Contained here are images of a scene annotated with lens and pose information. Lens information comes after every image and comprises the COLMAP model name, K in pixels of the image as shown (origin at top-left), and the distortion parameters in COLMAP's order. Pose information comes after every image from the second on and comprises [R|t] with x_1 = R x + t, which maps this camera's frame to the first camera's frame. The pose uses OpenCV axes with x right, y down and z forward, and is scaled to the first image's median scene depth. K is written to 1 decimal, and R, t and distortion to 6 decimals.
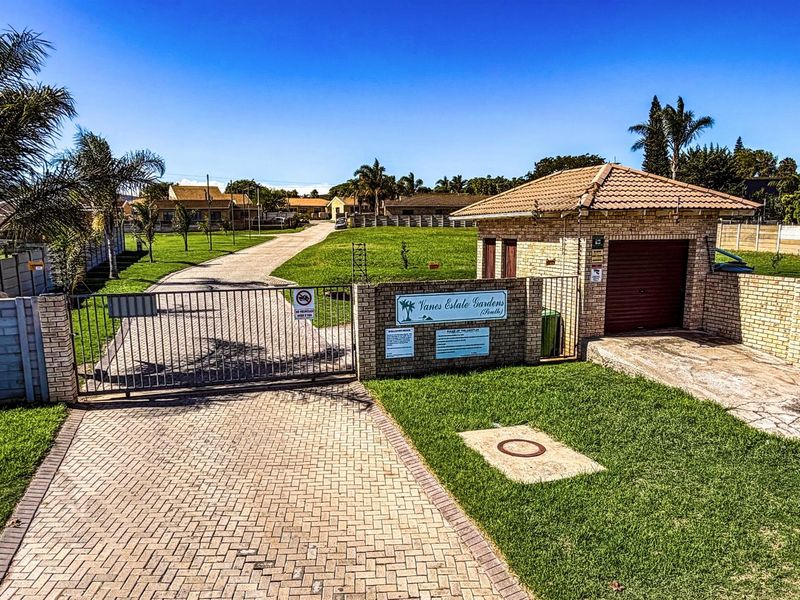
lens RADIAL K [[595.7, 0, 397.9], [0, 595.7, 332.9], [0, 0, 1]] dist [0.006542, -0.001391]
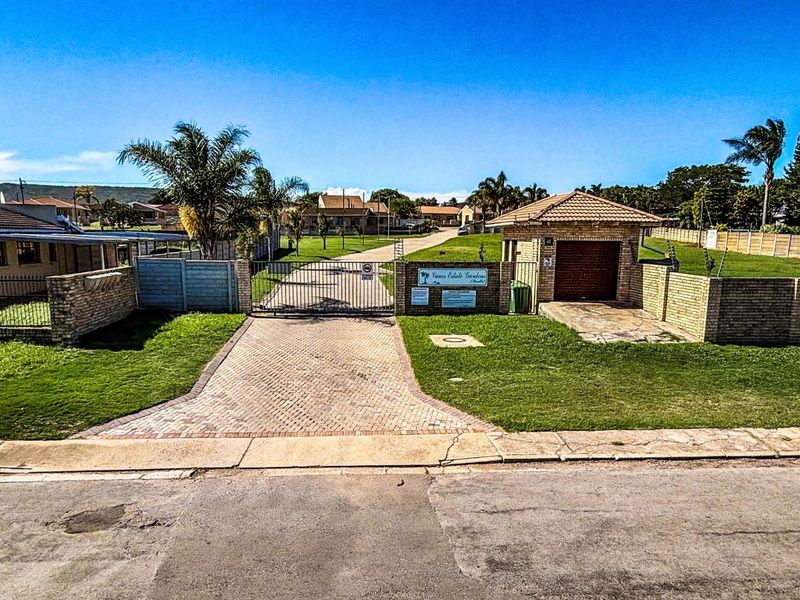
lens RADIAL K [[595.7, 0, 397.9], [0, 595.7, 332.9], [0, 0, 1]] dist [0.006542, -0.001391]
pose [[0.972631, 0.053740, -0.226054, 0.312854], [-0.056373, 0.998396, -0.005201, 0.126054], [0.225412, 0.017802, 0.974101, -0.657612]]
